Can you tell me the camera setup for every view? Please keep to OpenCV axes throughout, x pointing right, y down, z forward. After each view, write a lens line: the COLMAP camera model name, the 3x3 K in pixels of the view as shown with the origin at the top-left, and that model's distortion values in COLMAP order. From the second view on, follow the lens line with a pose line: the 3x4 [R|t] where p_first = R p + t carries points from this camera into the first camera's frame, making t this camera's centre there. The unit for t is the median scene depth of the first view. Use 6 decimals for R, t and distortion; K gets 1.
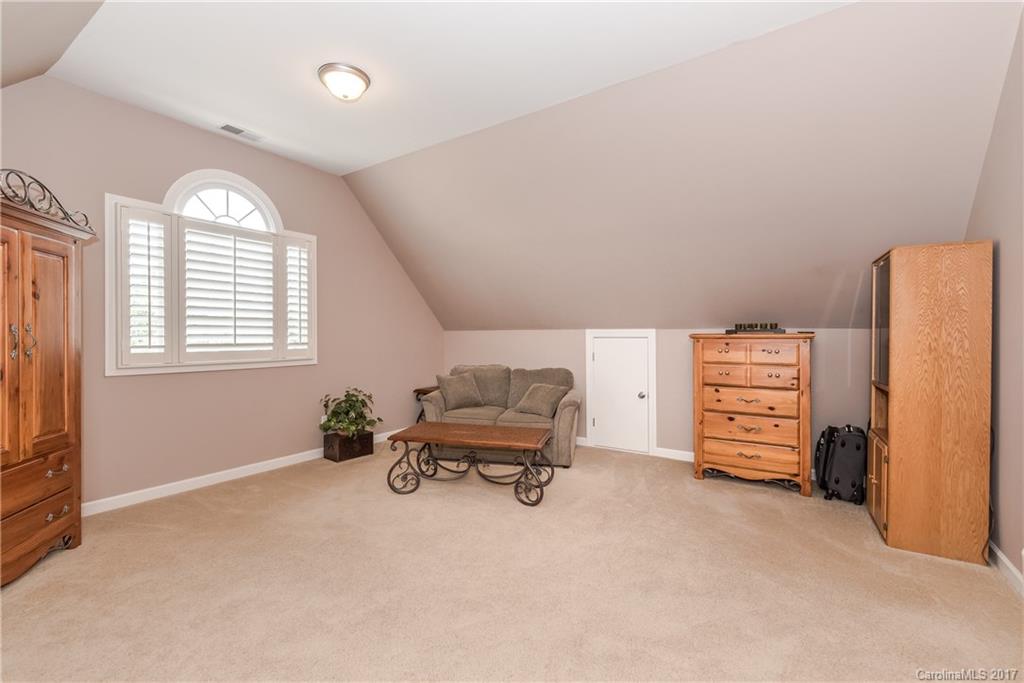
lens RADIAL K [[444.5, 0, 511.8], [0, 444.5, 341.1], [0, 0, 1]] dist [0.002560, -0.000601]
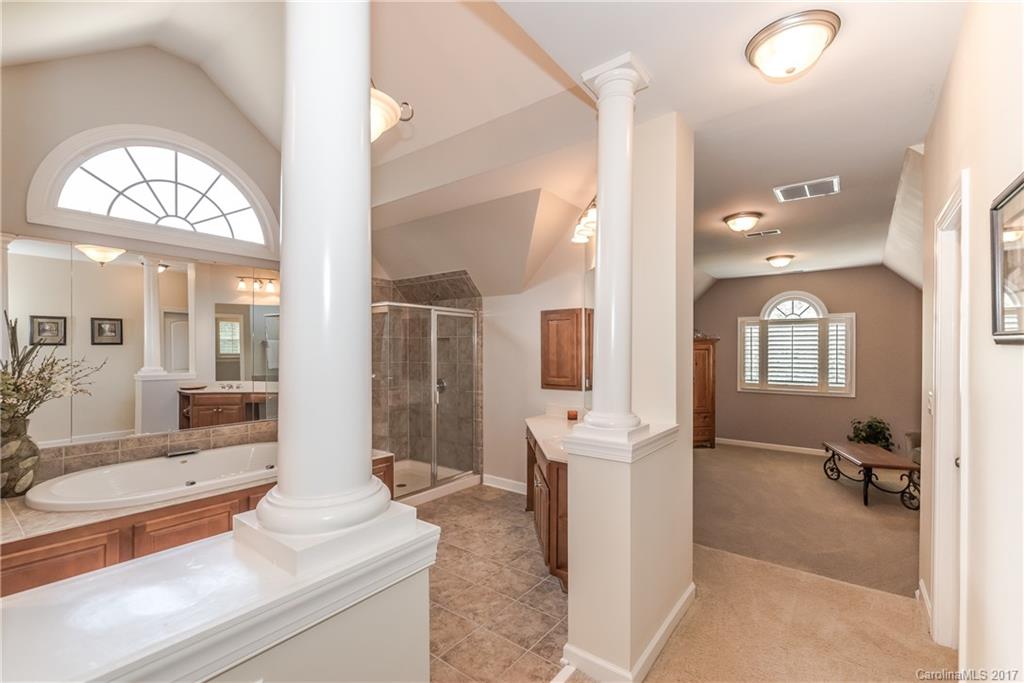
lens RADIAL K [[444.5, 0, 510.5], [0, 444.5, 347.3], [0, 0, 1]] dist [0.002560, -0.000601]
pose [[-0.071499, -0.002381, -0.997438, 1.382569], [-0.013836, 0.999903, -0.001395, -0.120323], [0.997345, 0.013701, -0.071525, -0.074877]]
